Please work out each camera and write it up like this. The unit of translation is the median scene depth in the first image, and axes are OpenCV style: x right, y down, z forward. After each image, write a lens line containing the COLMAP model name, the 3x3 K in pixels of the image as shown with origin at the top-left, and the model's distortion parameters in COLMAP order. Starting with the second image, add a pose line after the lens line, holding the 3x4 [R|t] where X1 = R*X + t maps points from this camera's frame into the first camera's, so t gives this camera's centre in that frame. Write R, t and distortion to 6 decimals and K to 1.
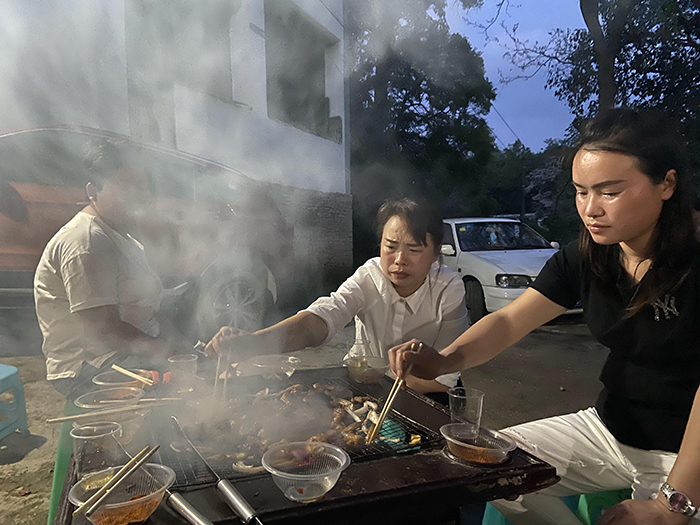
lens RADIAL K [[527.0, 0, 346.1], [0, 527.0, 258.4], [0, 0, 1]] dist [0.114493, -0.154613]
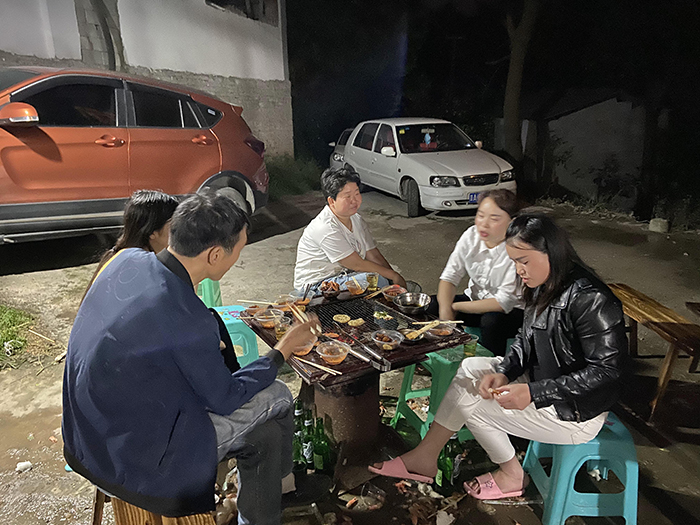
lens RADIAL K [[527.0, 0, 346.1], [0, 527.0, 258.4], [0, 0, 1]] dist [0.114493, -0.154613]
pose [[0.990627, -0.037931, 0.131220, -0.057544], [0.005663, 0.971247, 0.238005, -0.062904], [-0.136474, -0.235032, 0.962359, -0.138452]]
